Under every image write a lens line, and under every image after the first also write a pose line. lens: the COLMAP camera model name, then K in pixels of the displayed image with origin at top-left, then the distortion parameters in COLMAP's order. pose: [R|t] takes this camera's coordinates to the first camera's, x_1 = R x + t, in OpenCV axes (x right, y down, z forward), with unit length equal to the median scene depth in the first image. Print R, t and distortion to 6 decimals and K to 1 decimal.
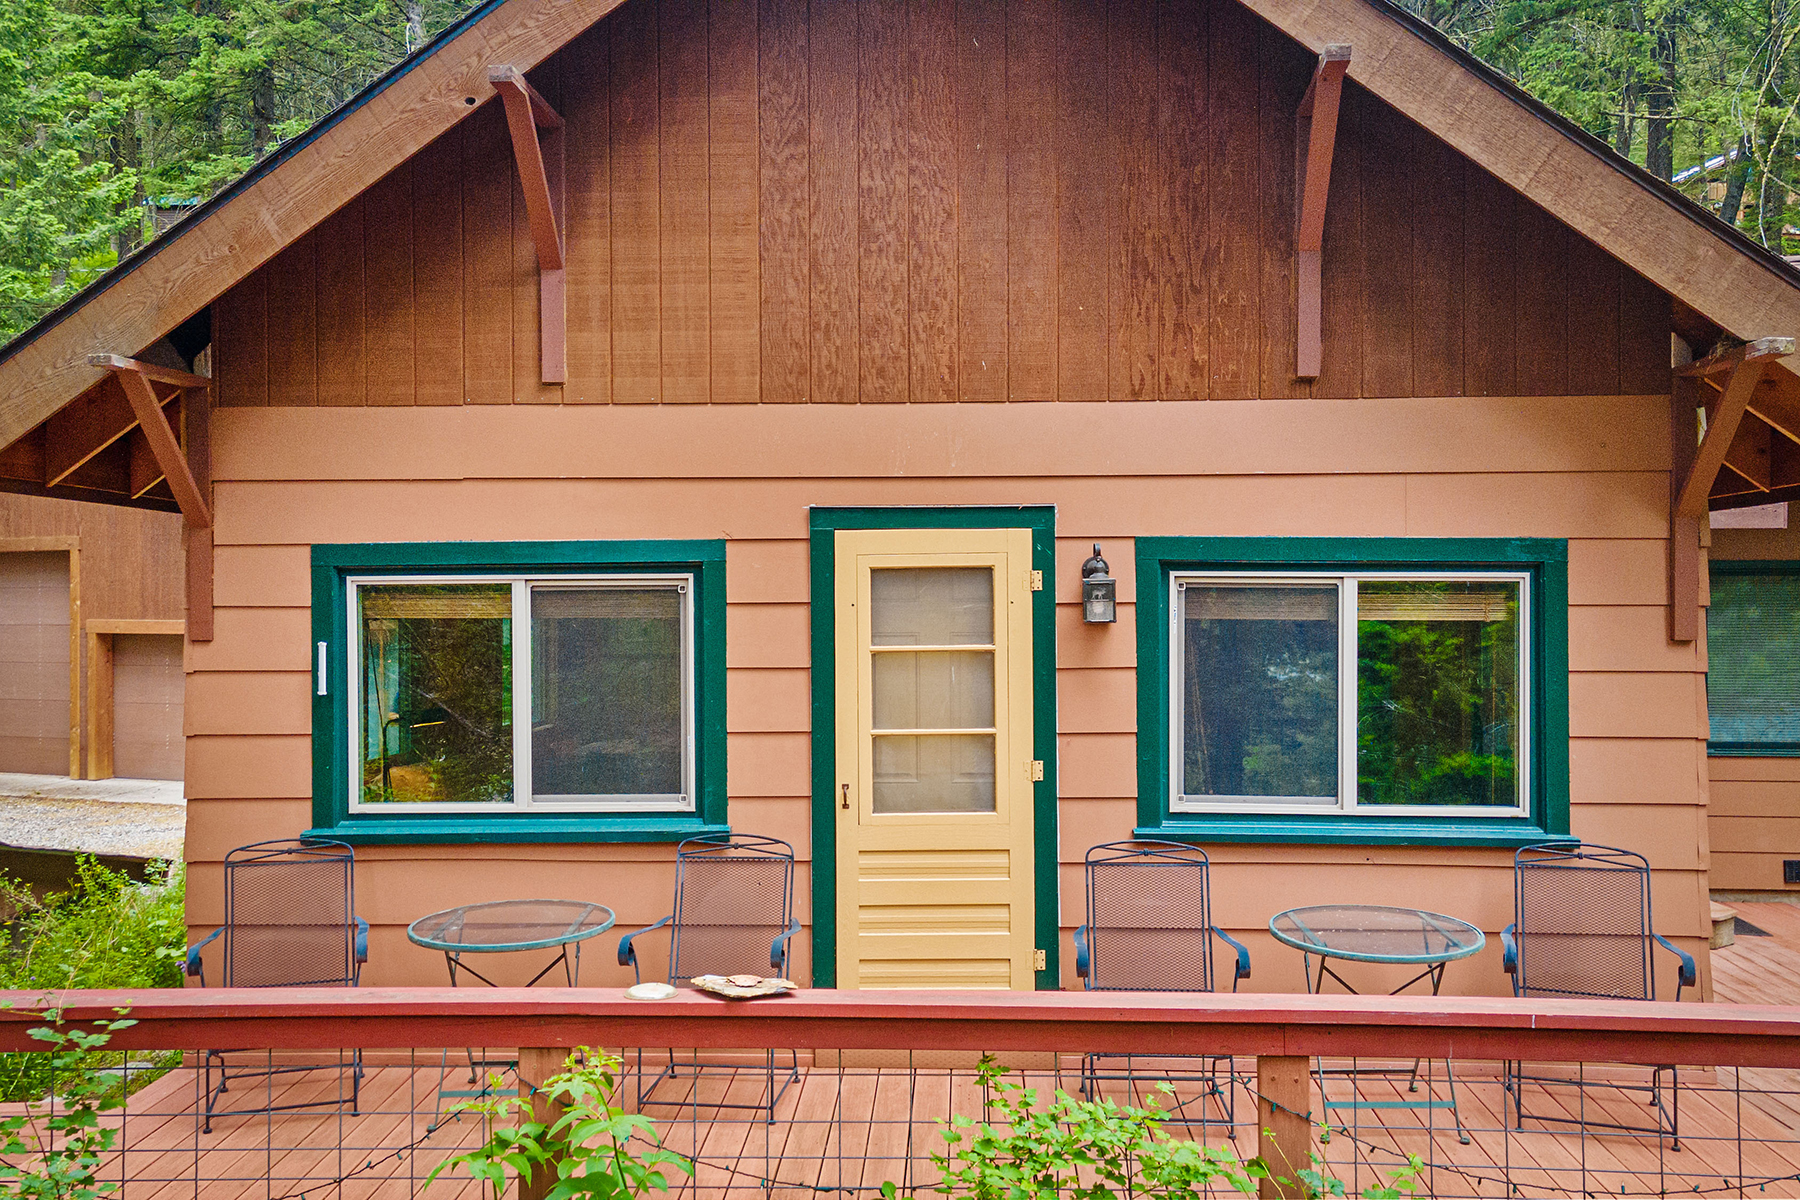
lens RADIAL K [[1583.8, 0, 894.0], [0, 1583.8, 585.4], [0, 0, 1]] dist [0.031246, 0.021800]
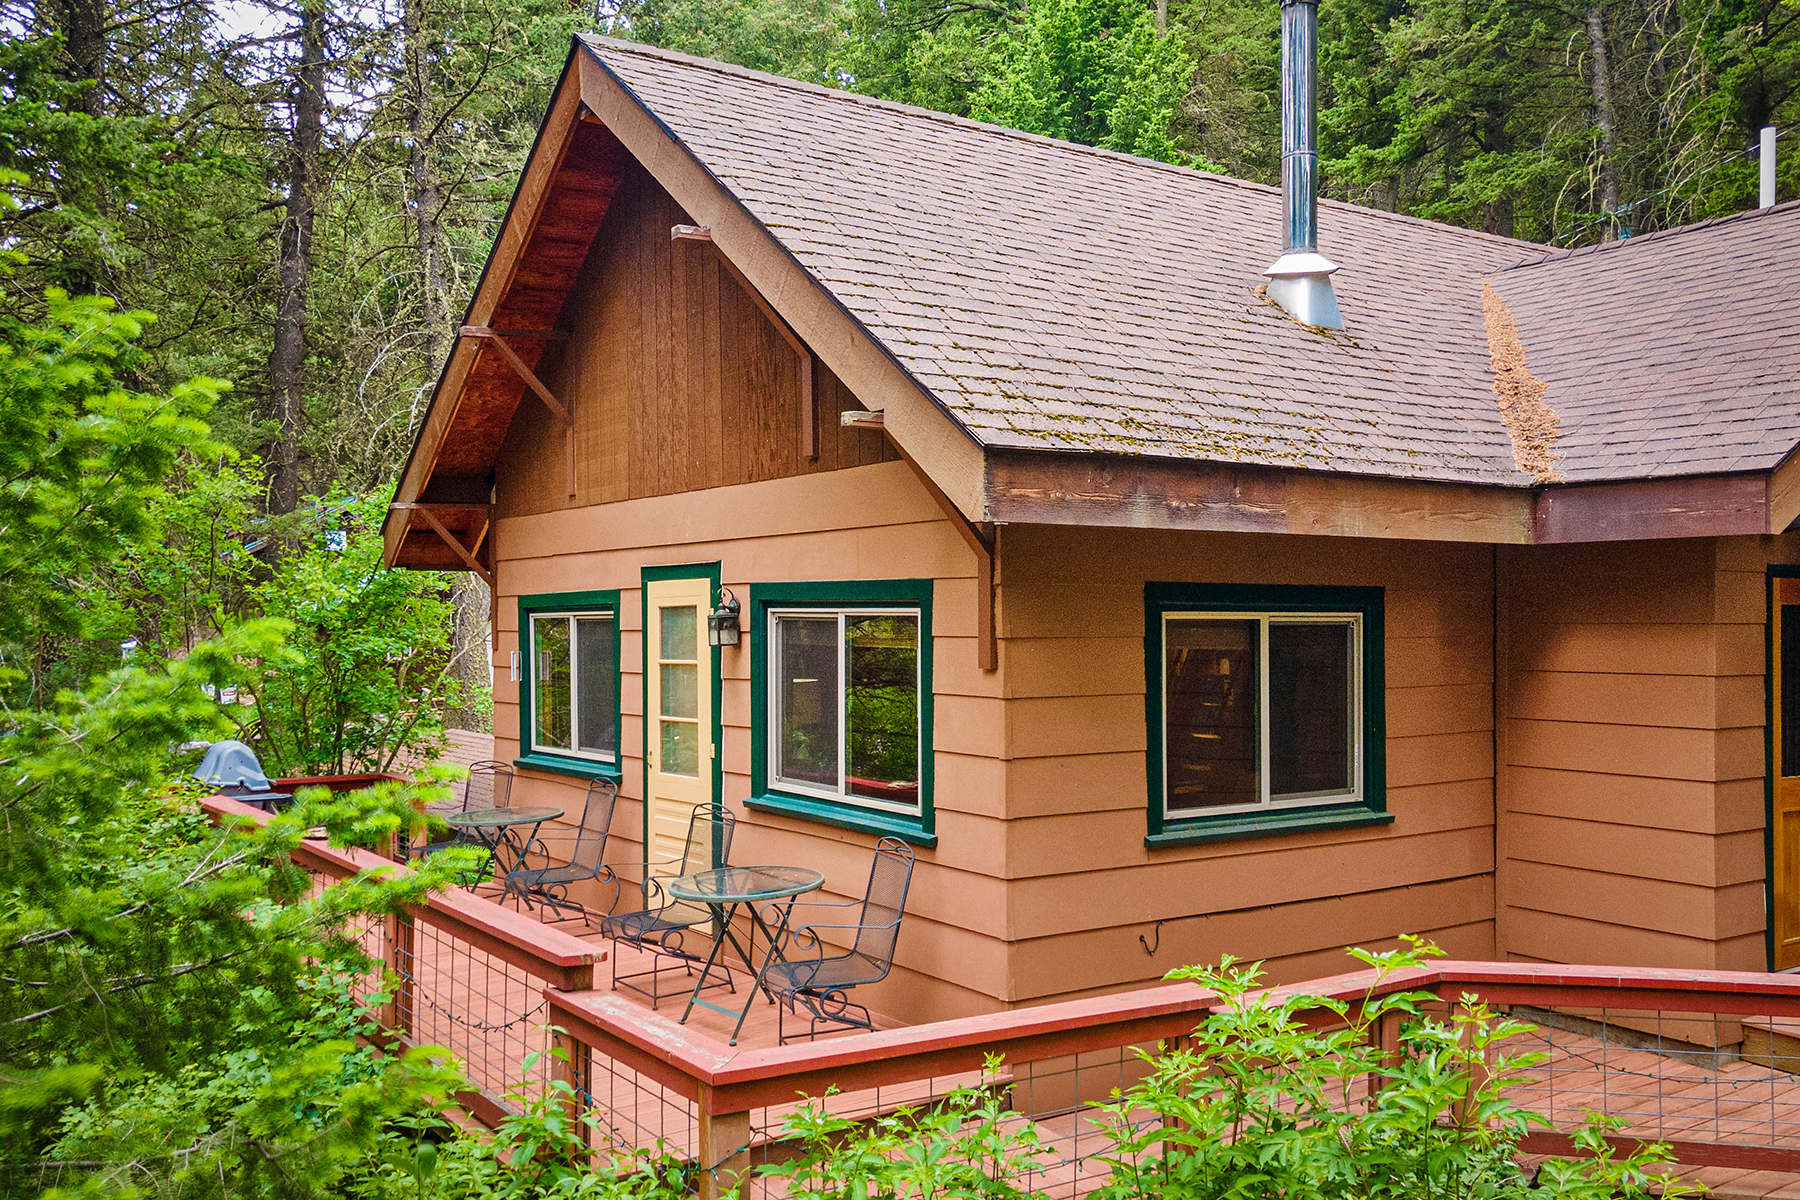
lens RADIAL K [[1583.8, 0, 908.1], [0, 1583.8, 624.5], [0, 0, 1]] dist [0.031246, 0.021800]
pose [[0.611935, 0.003128, -0.790902, 1.305813], [-0.002527, 0.999995, 0.002000, 0.002053], [0.790904, 0.000775, 0.611940, 0.276550]]
